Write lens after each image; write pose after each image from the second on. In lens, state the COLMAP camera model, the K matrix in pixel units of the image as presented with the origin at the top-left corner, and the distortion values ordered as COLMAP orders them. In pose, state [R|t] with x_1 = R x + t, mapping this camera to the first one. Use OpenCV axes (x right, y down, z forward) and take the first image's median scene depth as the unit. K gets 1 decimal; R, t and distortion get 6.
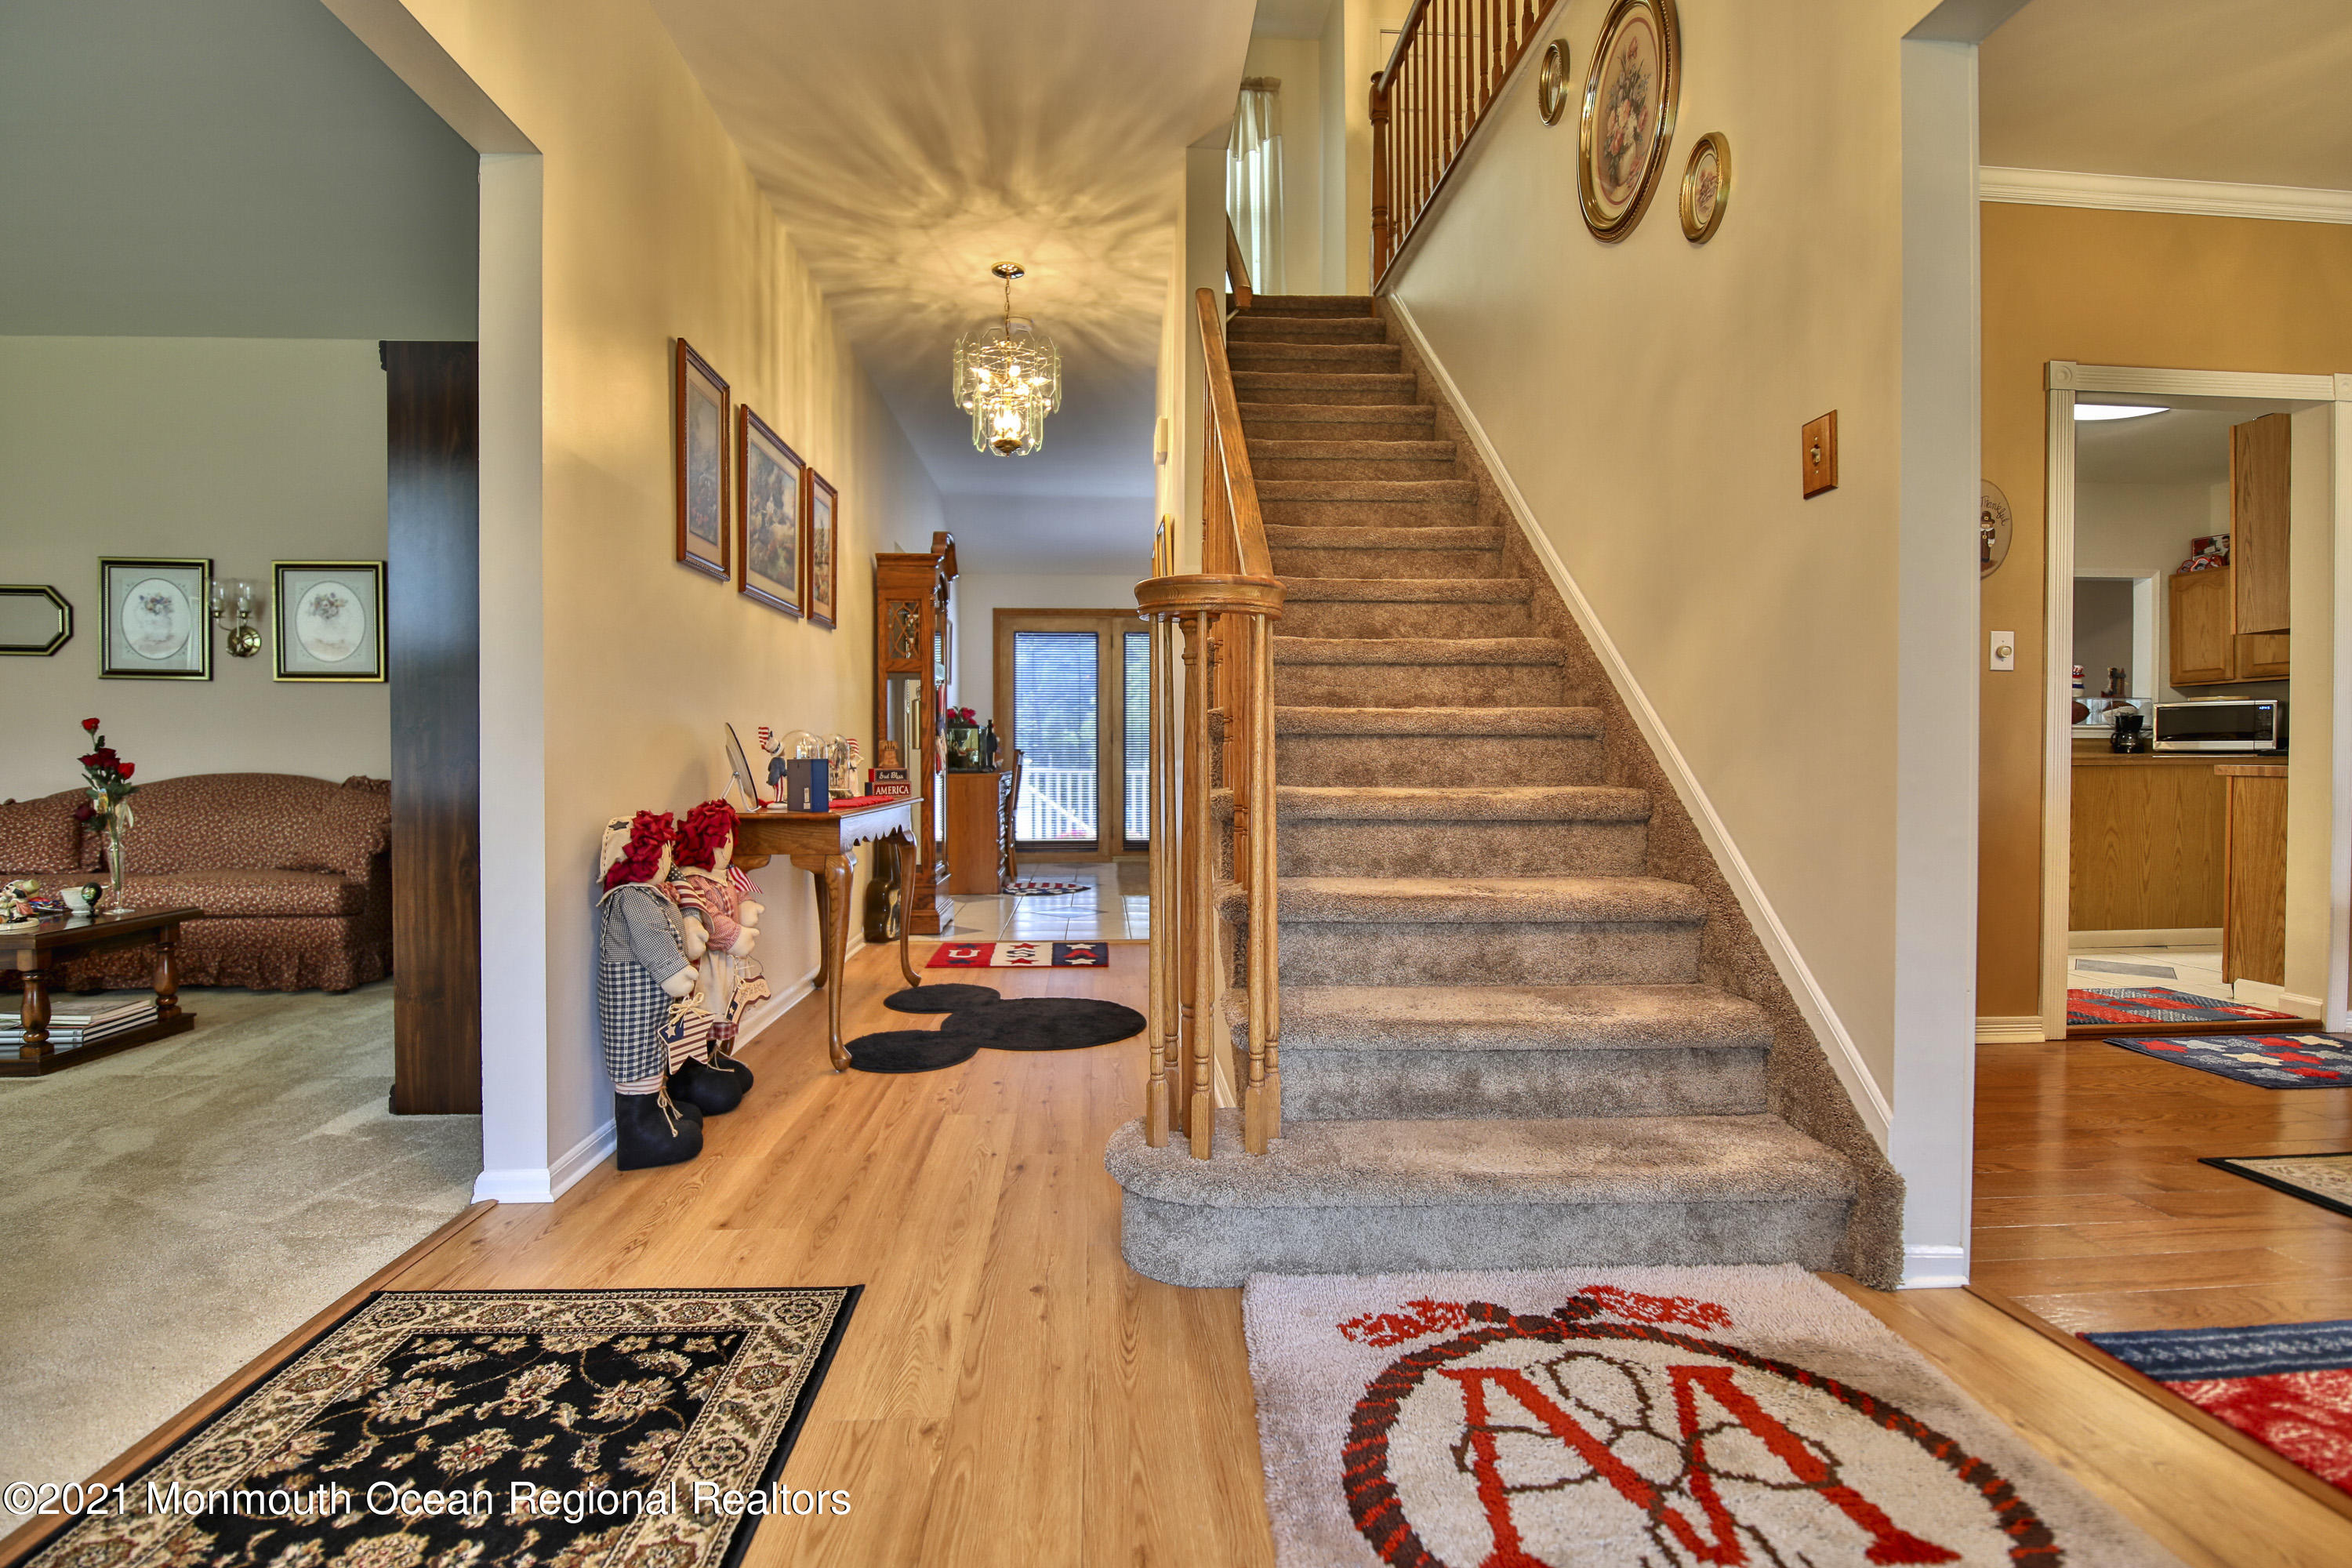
lens RADIAL K [[1078.4, 0, 1178.4], [0, 1078.4, 770.1], [0, 0, 1]] dist [-0.006819, -0.006799]
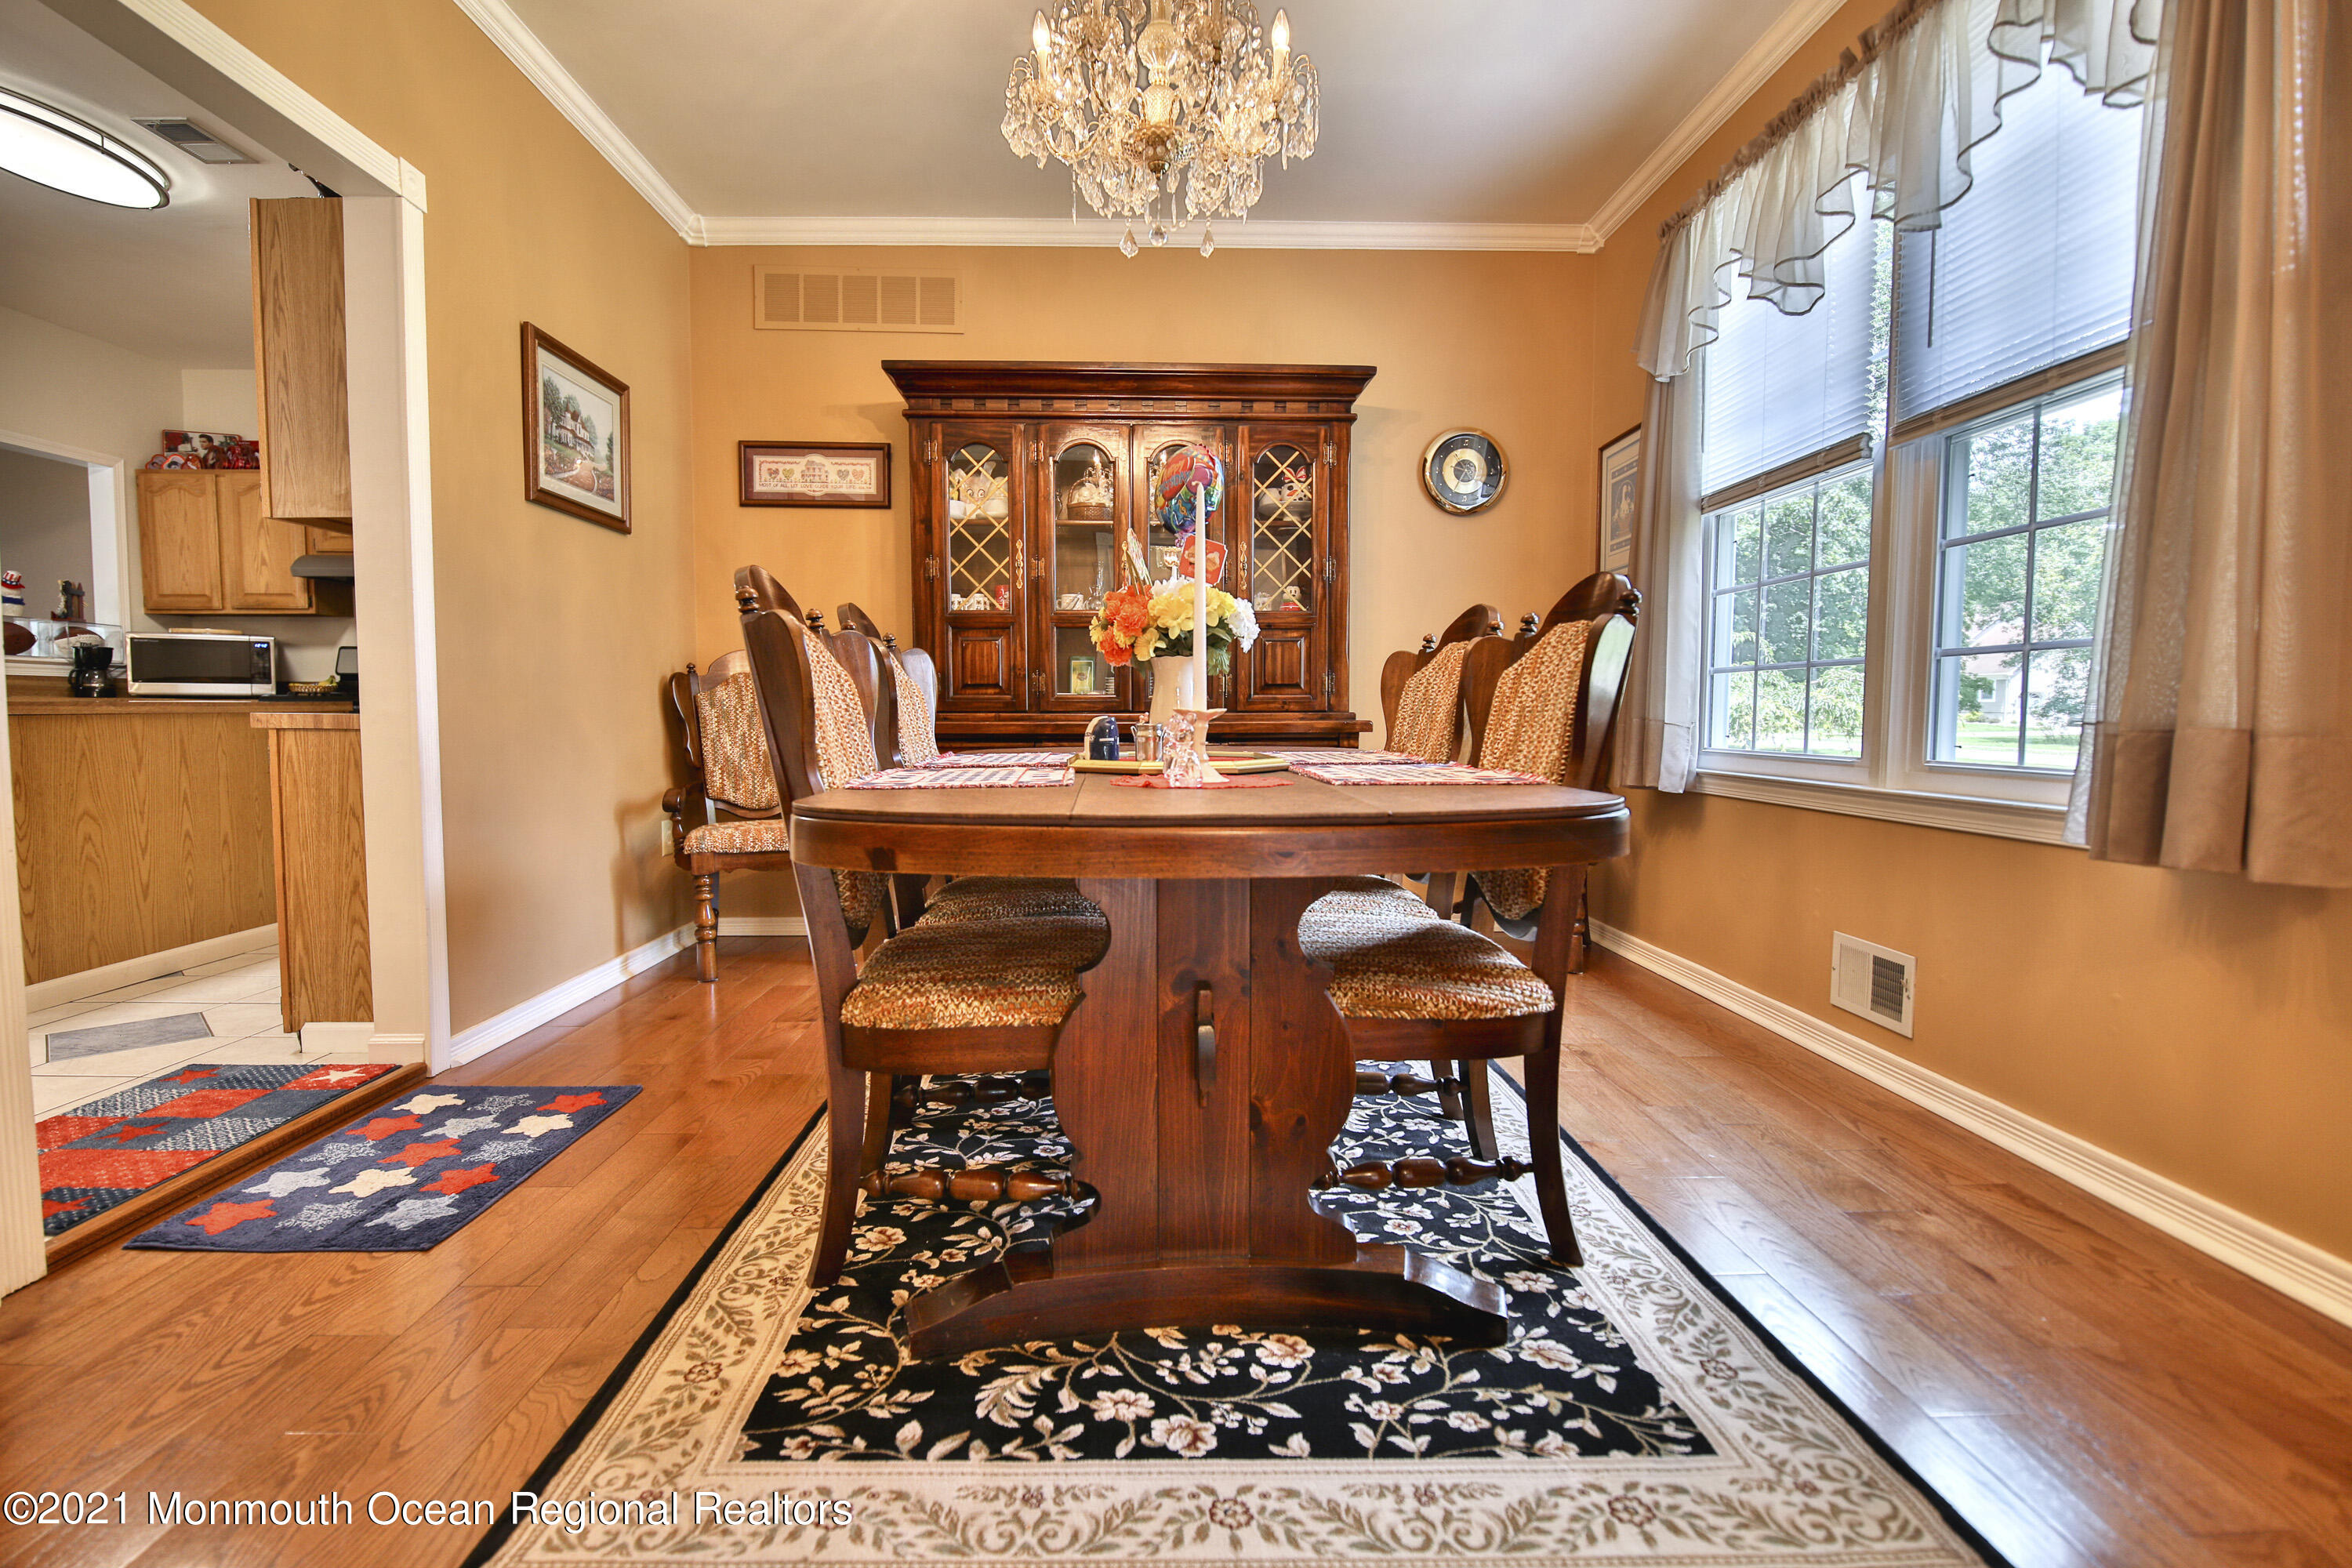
lens RADIAL K [[1078.4, 0, 1163.0], [0, 1078.4, 784.7], [0, 0, 1]] dist [-0.006819, -0.006799]
pose [[0.050313, -0.068021, 0.996414, 0.291080], [0.005702, 0.997681, 0.067819, -0.001871], [-0.998717, 0.002270, 0.050585, 0.346616]]
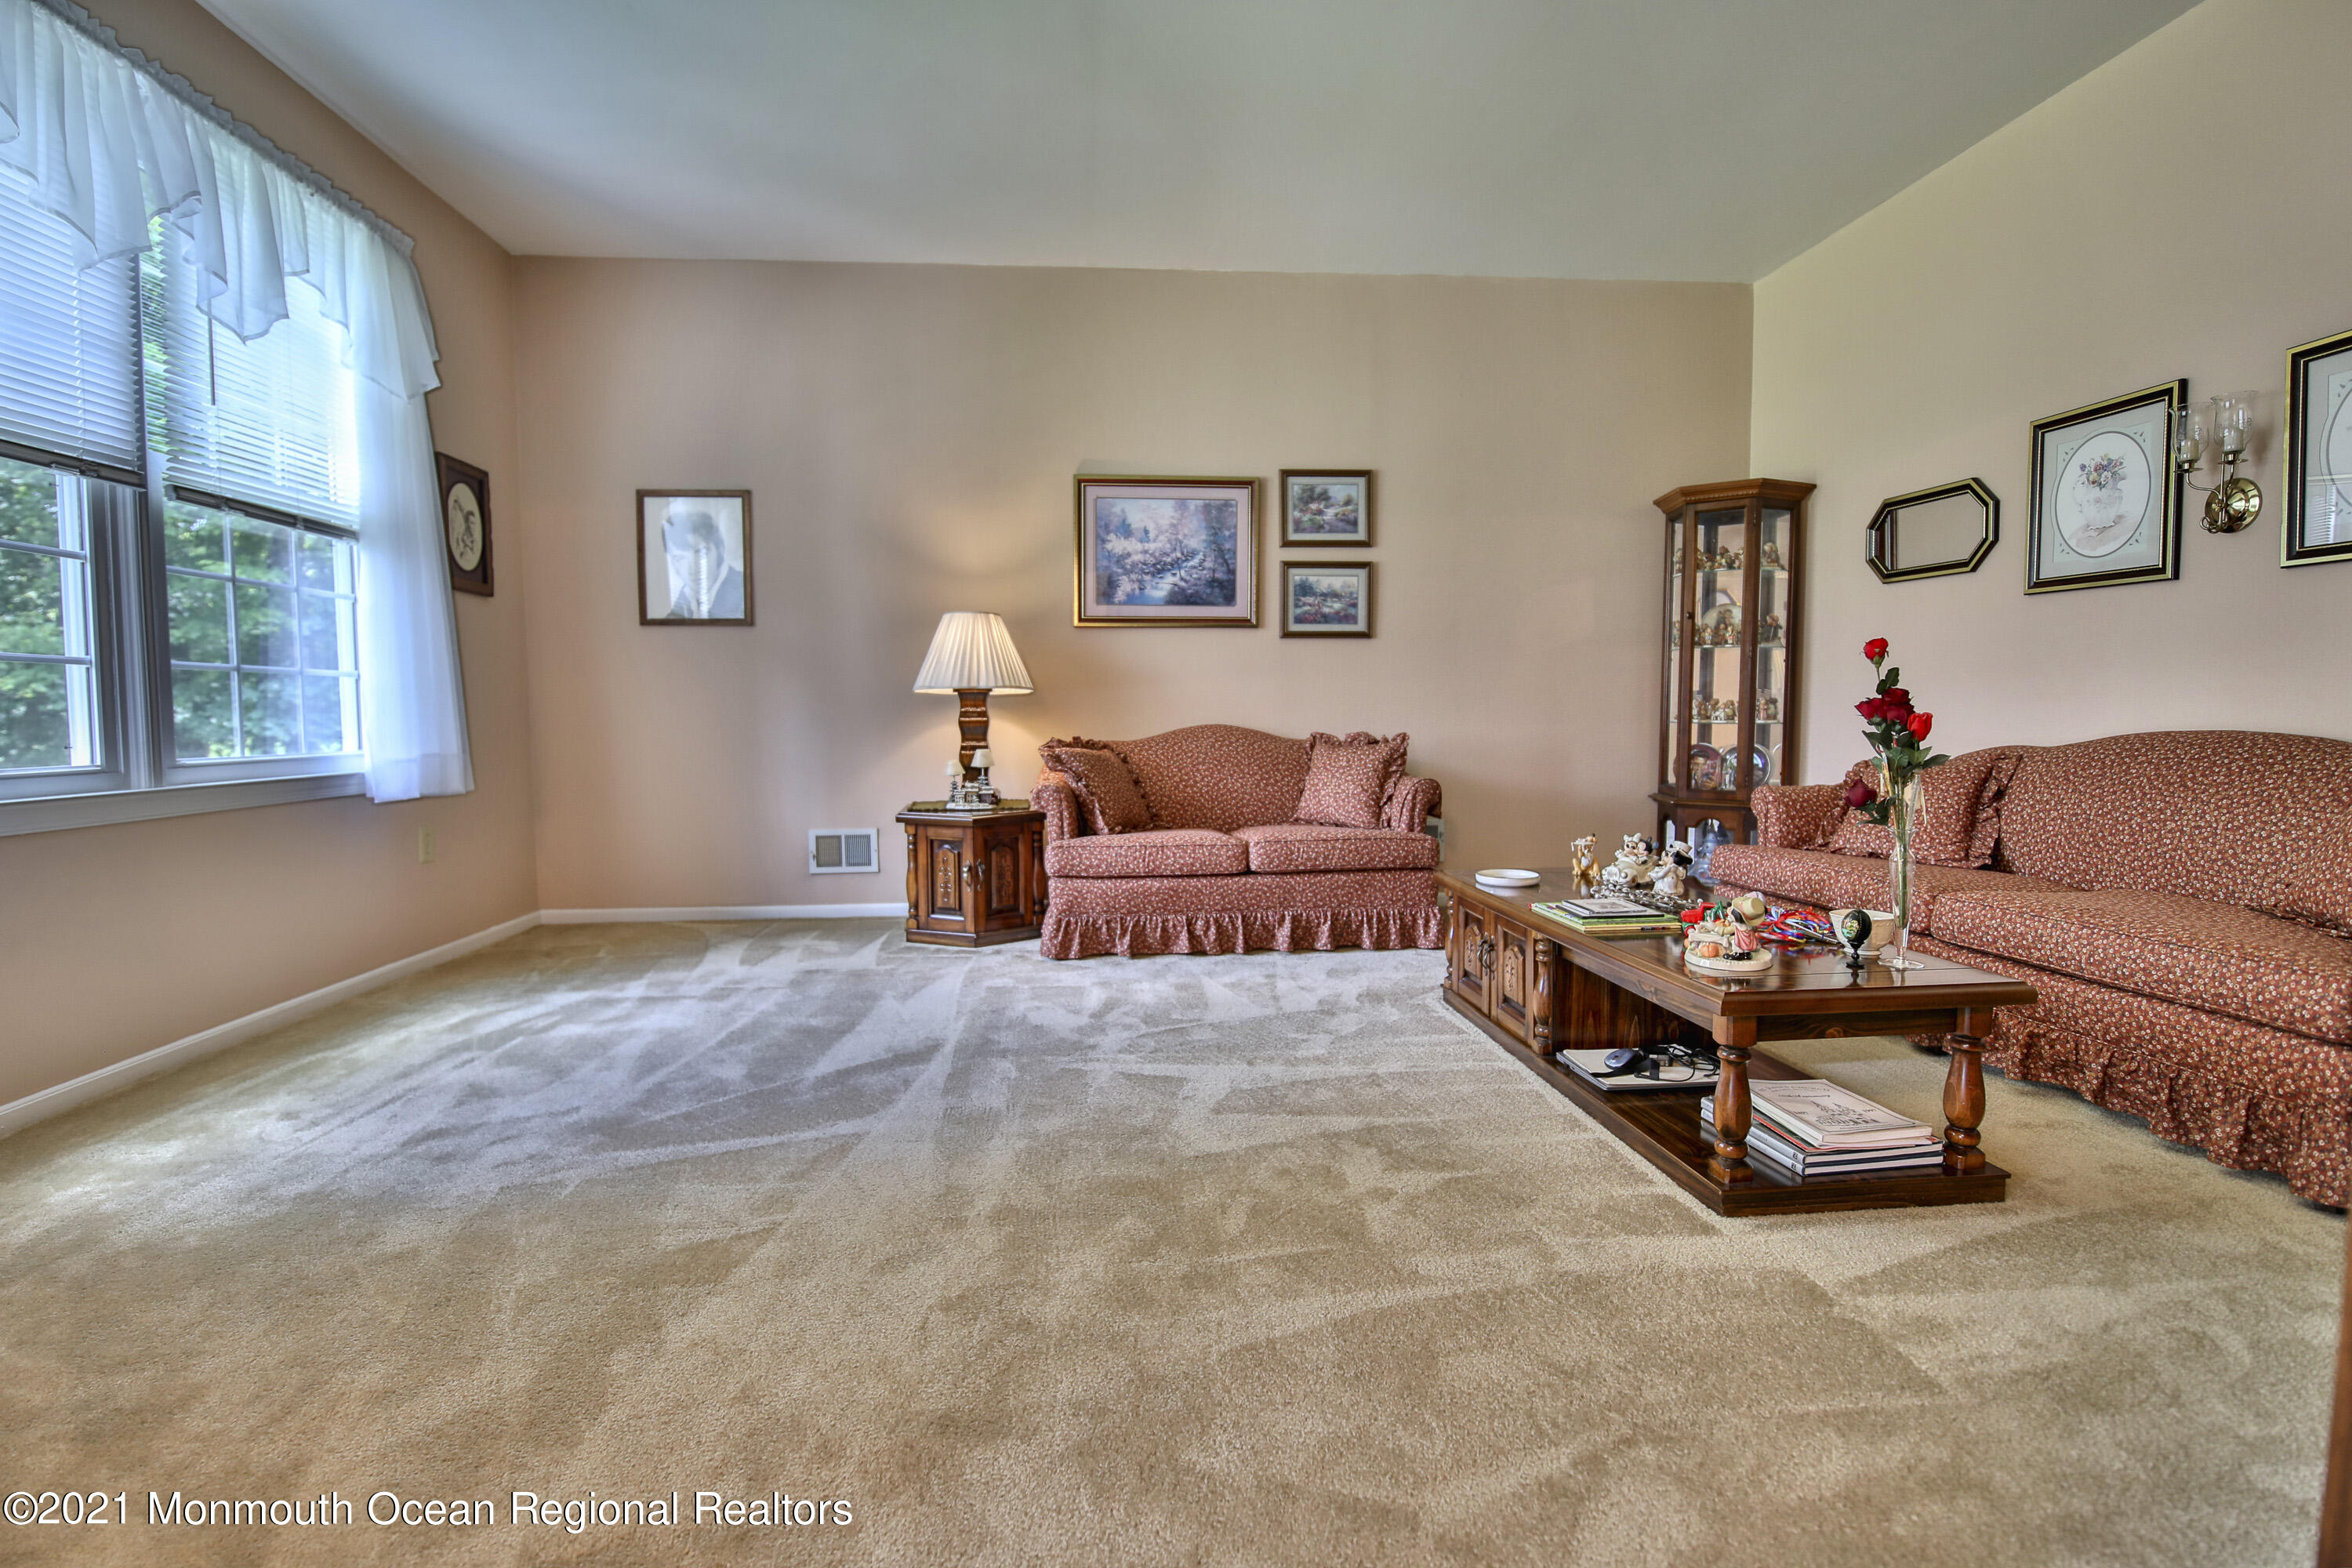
lens RADIAL K [[1078.4, 0, 1179.6], [0, 1078.4, 777.9], [0, 0, 1]] dist [-0.006819, -0.006799]
pose [[0.005038, 0.059661, -0.998206, -0.292612], [-0.005470, 0.998205, 0.059633, -0.003122], [0.999972, 0.005160, 0.005355, 0.428380]]
